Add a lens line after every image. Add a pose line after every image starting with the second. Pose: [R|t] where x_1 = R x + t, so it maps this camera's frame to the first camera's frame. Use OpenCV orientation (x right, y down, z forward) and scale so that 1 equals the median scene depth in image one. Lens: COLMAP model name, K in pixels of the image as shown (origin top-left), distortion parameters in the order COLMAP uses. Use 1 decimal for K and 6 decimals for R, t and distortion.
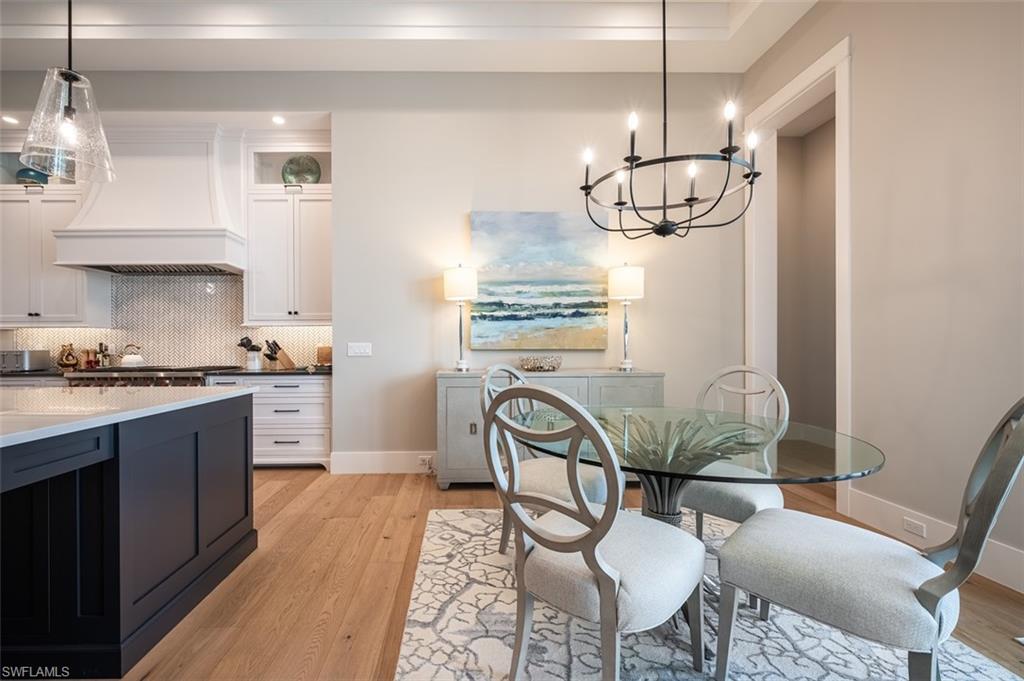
lens RADIAL K [[418.1, 0, 506.3], [0, 418.1, 345.6], [0, 0, 1]] dist [0.002684, 0.000164]
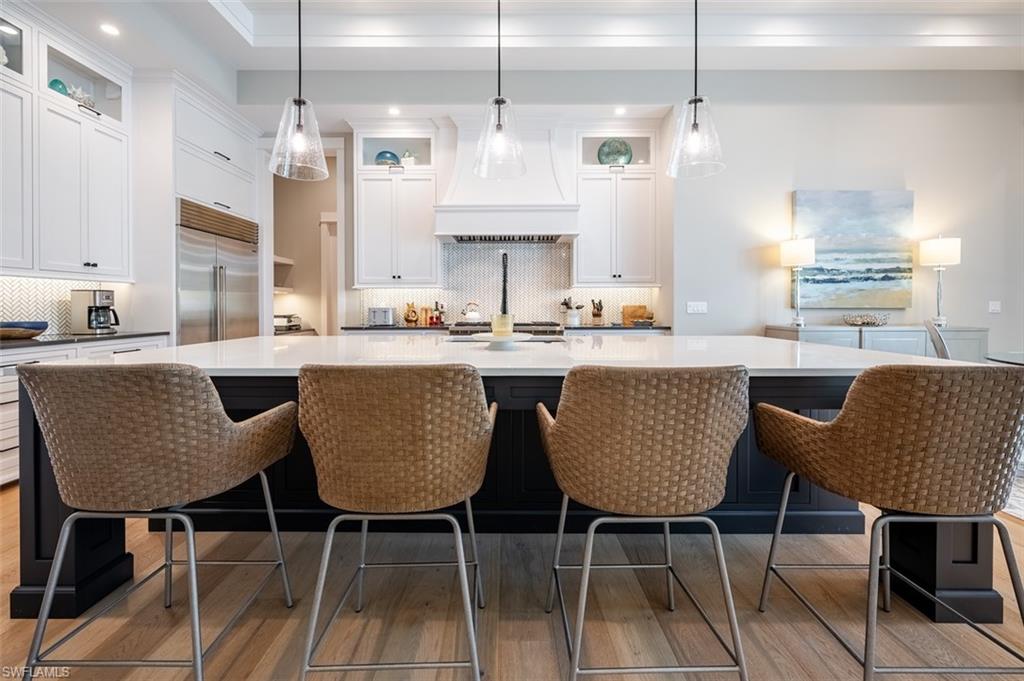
lens RADIAL K [[415.7, 0, 508.1], [0, 415.7, 315.1], [0, 0, 1]] dist [0.000383, 0.000349]
pose [[0.999979, 0.003516, -0.005426, -0.883754], [-0.003447, 0.999913, 0.012744, 0.017547], [0.005470, -0.012725, 0.999904, -0.173234]]
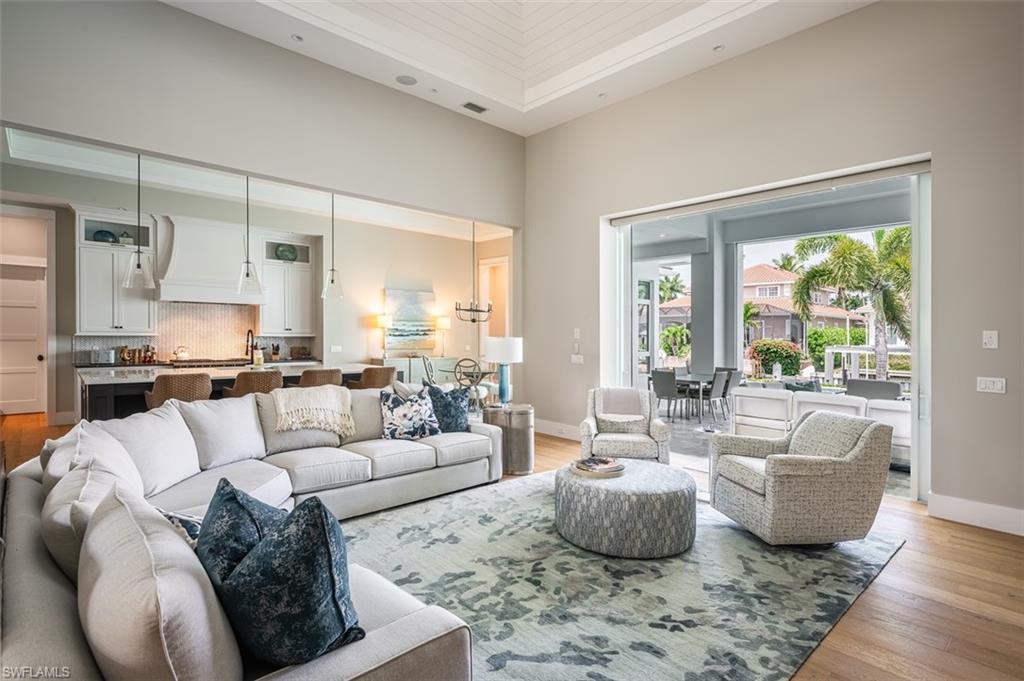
lens RADIAL K [[518.1, 0, 518.6], [0, 518.1, 335.9], [0, 0, 1]] dist [0.008204, -0.000023]
pose [[0.736973, 0.013394, 0.675789, -1.461220], [-0.012118, 0.999905, -0.006603, -0.051971], [-0.675813, -0.003323, 0.737066, -1.584902]]
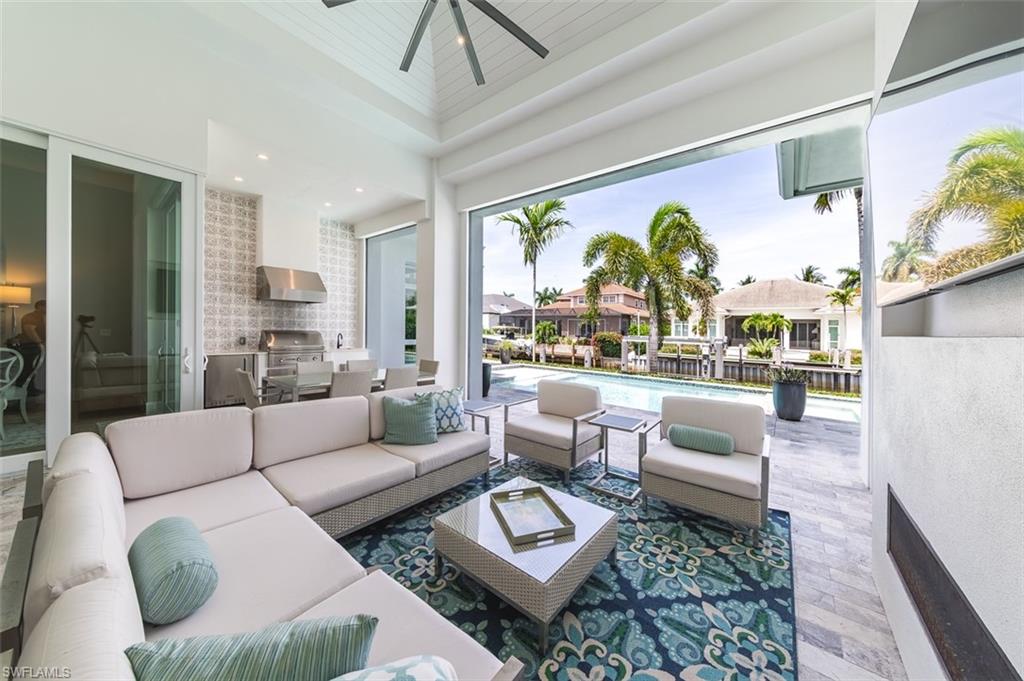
lens RADIAL K [[338.9, 0, 526.9], [0, 338.9, 329.7], [0, 0, 1]] dist [-0.001558, 0.000039]
pose [[0.618179, 0.021161, 0.785753, 0.465128], [-0.021010, 0.999725, -0.010394, -0.033696], [-0.785757, -0.010083, 0.618453, -1.464437]]
